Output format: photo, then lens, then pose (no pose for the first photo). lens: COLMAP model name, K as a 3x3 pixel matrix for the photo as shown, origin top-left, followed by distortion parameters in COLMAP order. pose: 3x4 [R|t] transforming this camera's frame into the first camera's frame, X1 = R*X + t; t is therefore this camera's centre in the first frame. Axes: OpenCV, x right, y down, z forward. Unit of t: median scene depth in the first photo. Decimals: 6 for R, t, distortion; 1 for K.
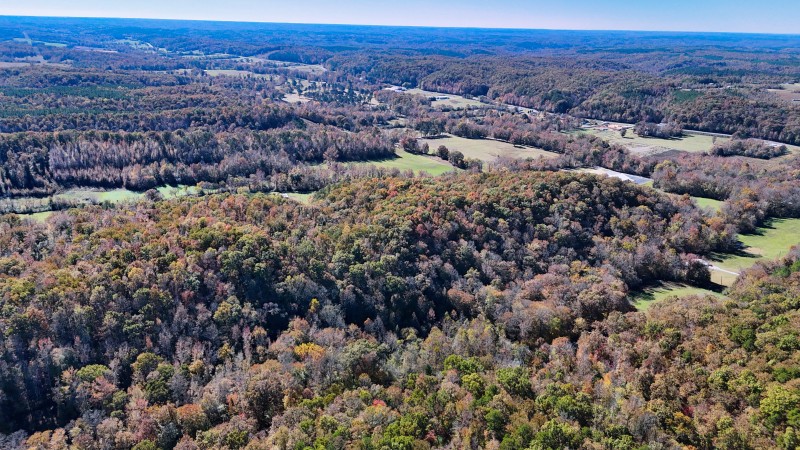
lens RADIAL K [[583.0, 0, 400.5], [0, 583.0, 224.3], [0, 0, 1]] dist [0.078197, -0.079673]
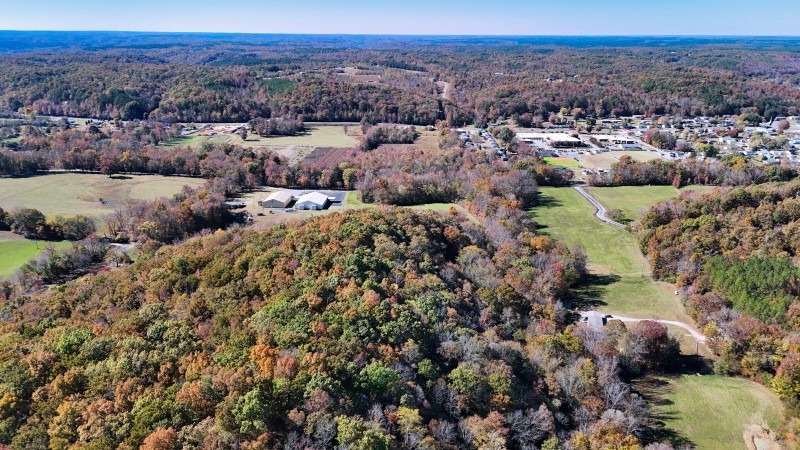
lens RADIAL K [[583.0, 0, 400.5], [0, 583.0, 224.3], [0, 0, 1]] dist [0.078197, -0.079673]
pose [[0.707290, -0.236285, 0.666266, -0.017178], [0.237655, 0.967107, 0.090687, -0.063984], [-0.665778, 0.094200, 0.740179, 0.310041]]
